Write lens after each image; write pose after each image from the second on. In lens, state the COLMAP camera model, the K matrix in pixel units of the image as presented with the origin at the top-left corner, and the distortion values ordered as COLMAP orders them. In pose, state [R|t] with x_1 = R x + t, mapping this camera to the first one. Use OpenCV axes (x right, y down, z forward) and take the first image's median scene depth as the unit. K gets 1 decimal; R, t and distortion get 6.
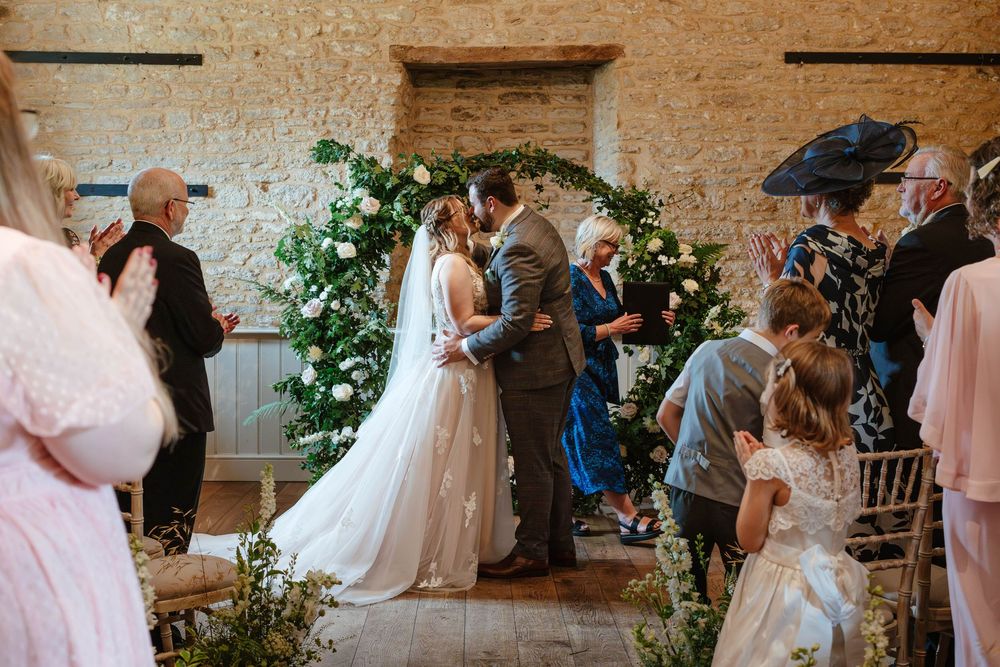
lens RADIAL K [[1148.5, 0, 479.2], [0, 1148.5, 271.1], [0, 0, 1]] dist [-0.011139, 0.000000]
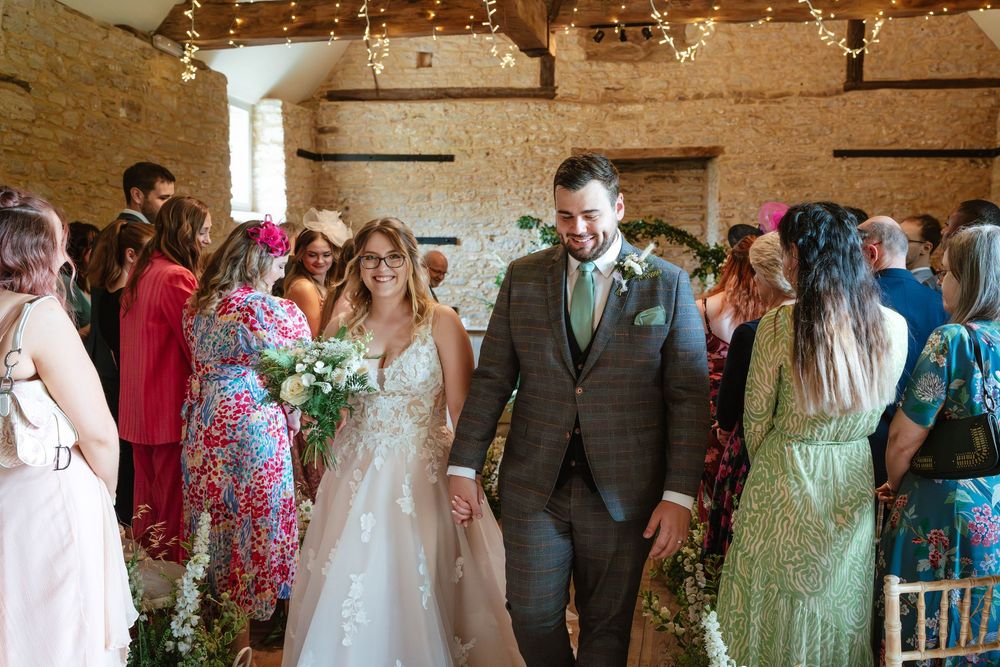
lens RADIAL K [[1007.5, 0, 500.6], [0, 1007.5, 332.0], [0, 0, 1]] dist [0.001803, 0.000000]
pose [[0.981381, 0.020332, -0.190992, 0.094627], [-0.010751, 0.998637, 0.051068, -0.016353], [0.191771, -0.048064, 0.980262, -0.371319]]
